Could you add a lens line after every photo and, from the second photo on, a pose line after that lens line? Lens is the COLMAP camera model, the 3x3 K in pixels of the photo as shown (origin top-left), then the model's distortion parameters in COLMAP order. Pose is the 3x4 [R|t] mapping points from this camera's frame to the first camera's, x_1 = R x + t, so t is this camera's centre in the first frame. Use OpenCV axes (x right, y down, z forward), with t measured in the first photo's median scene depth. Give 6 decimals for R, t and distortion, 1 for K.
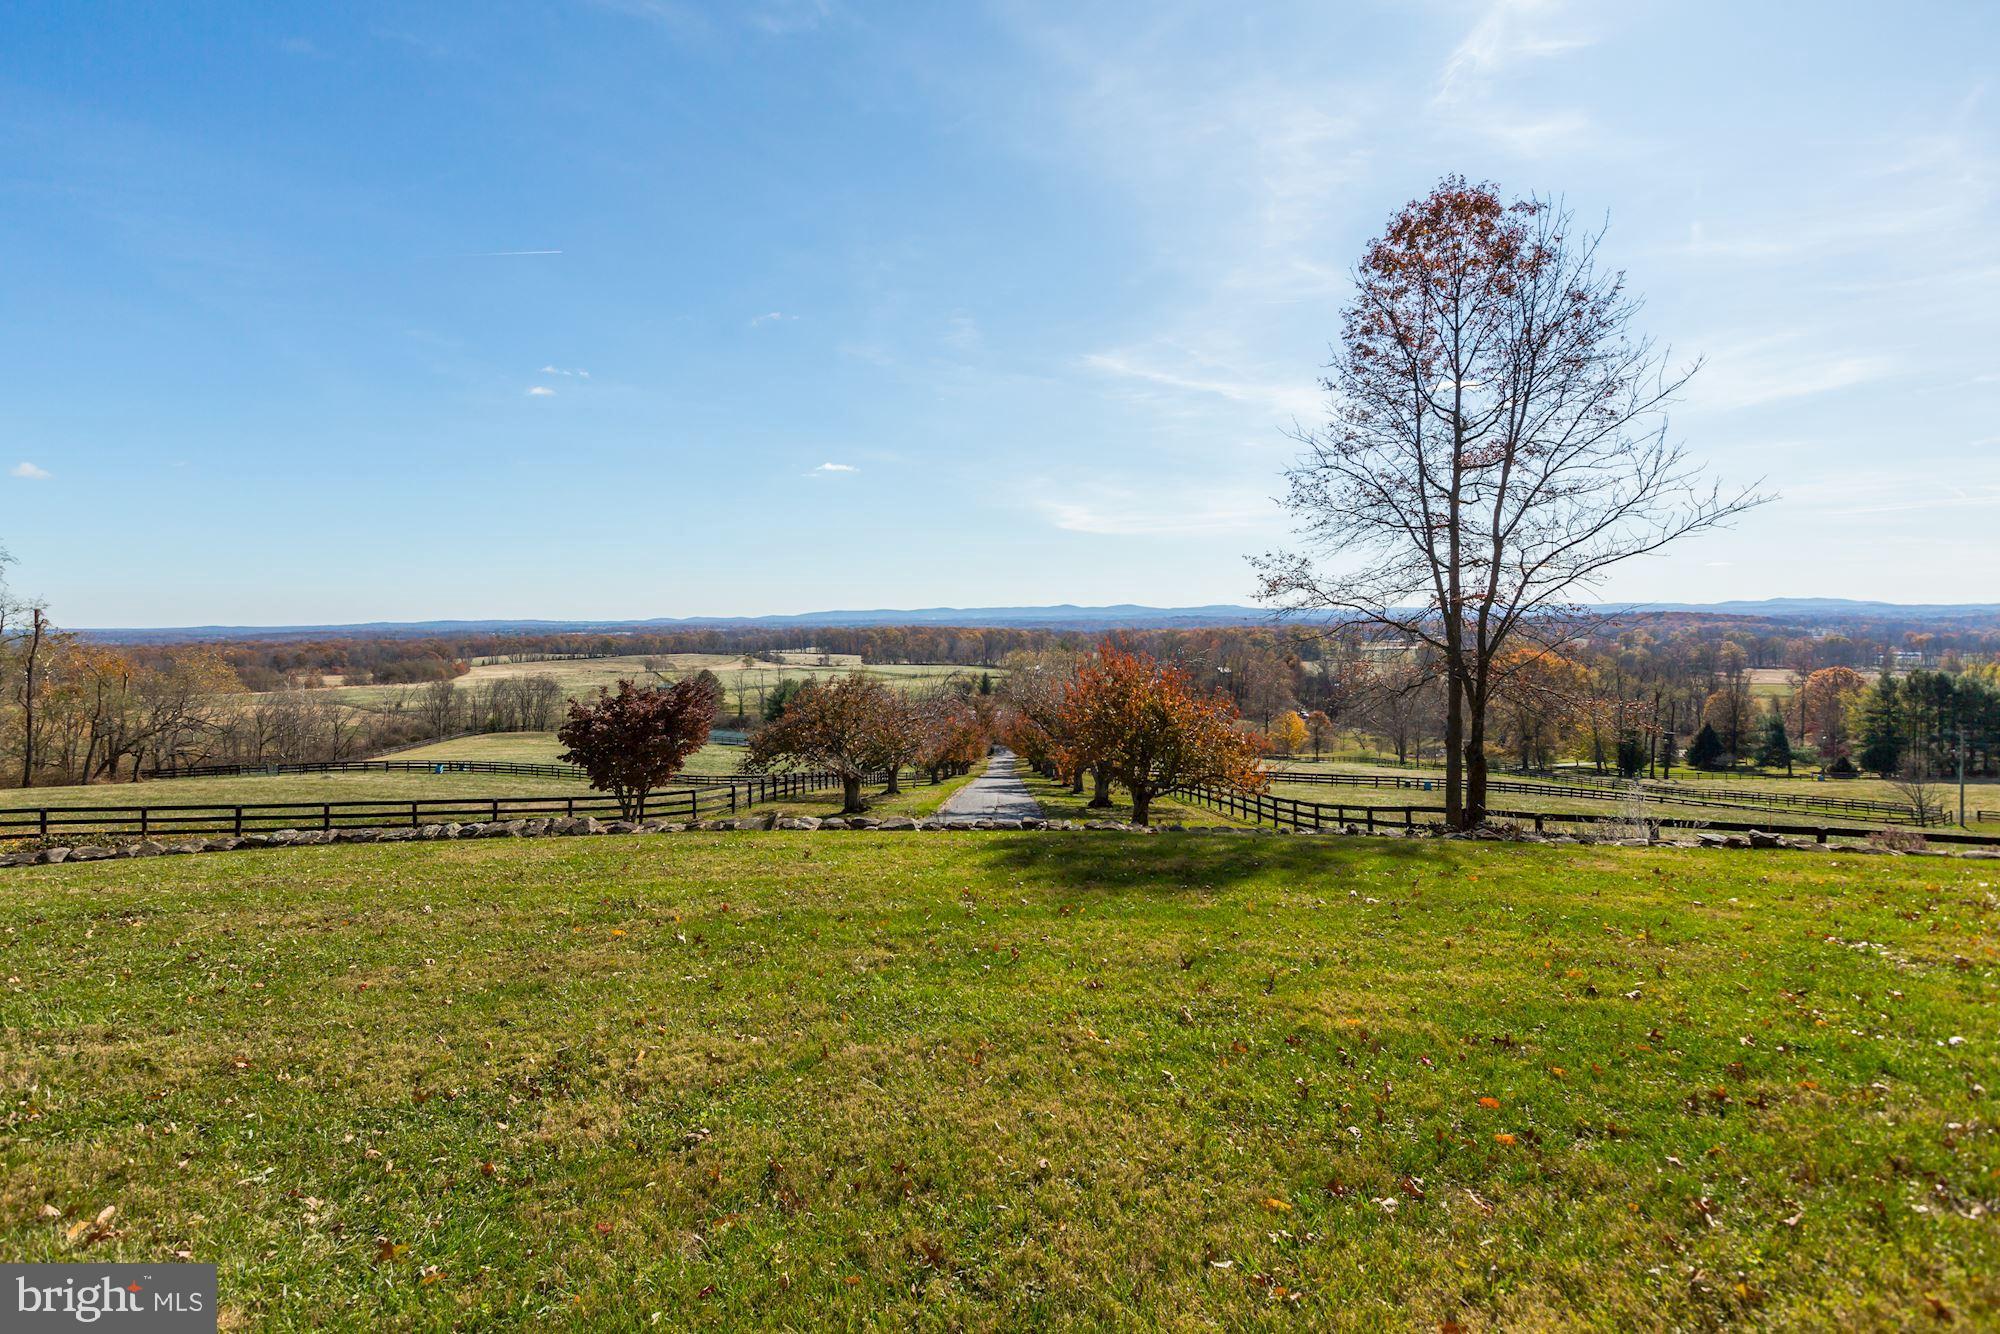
lens RADIAL K [[1073.6, 0, 1001.0], [0, 1073.6, 657.3], [0, 0, 1]] dist [-0.007505, -0.000756]
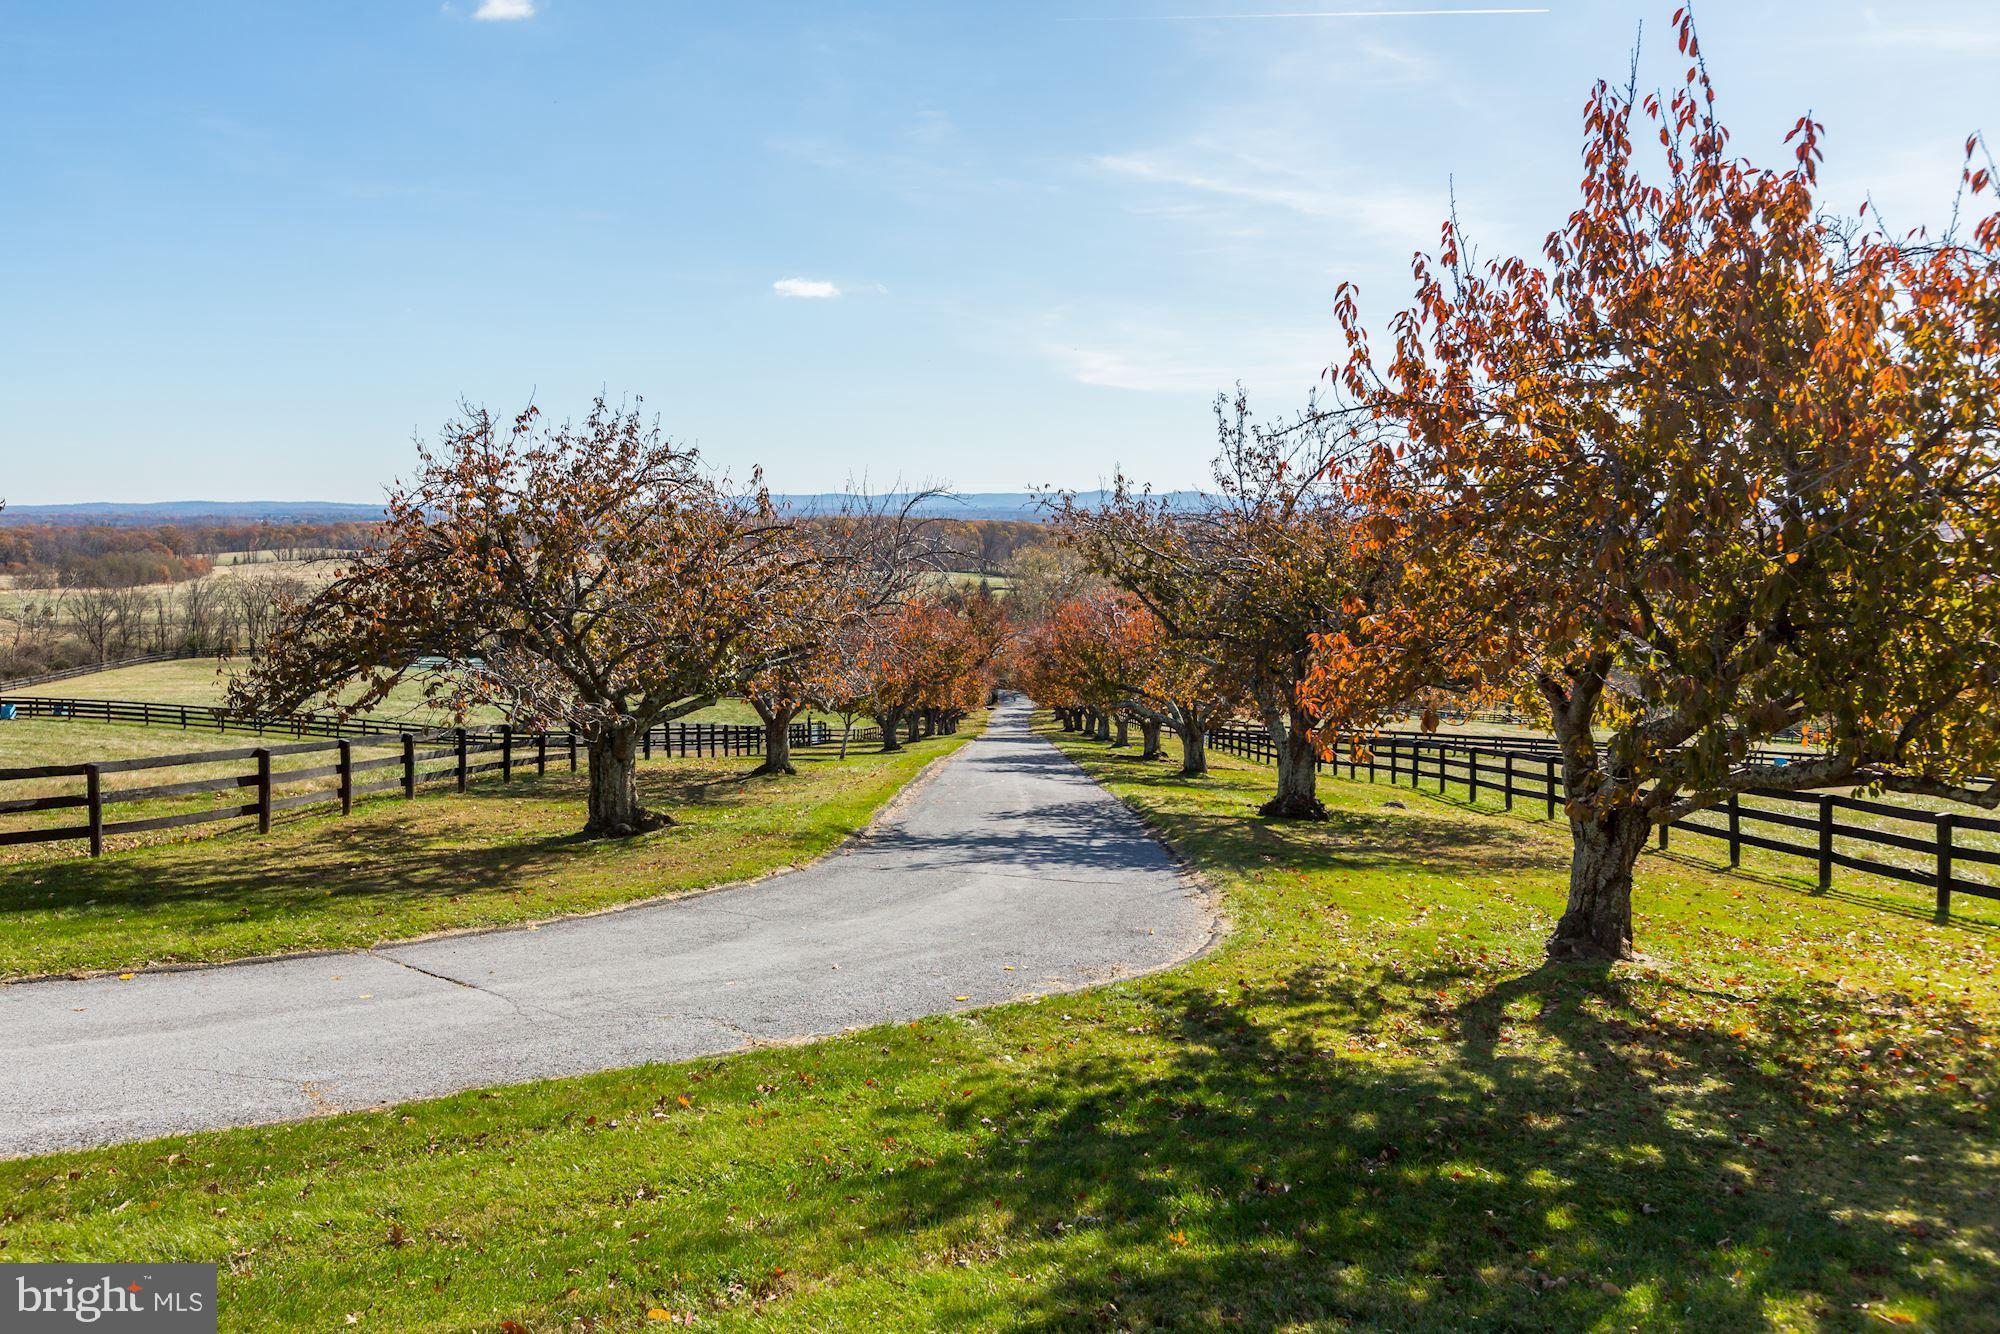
lens RADIAL K [[1498.0, 0, 1002.2], [0, 1498.0, 686.0], [0, 0, 1]] dist [0.058231, 0.000455]
pose [[0.999882, 0.015321, -0.000510, -0.004908], [-0.015240, 0.997090, 0.074695, 0.020167], [0.001653, -0.074678, 0.997206, 0.177068]]
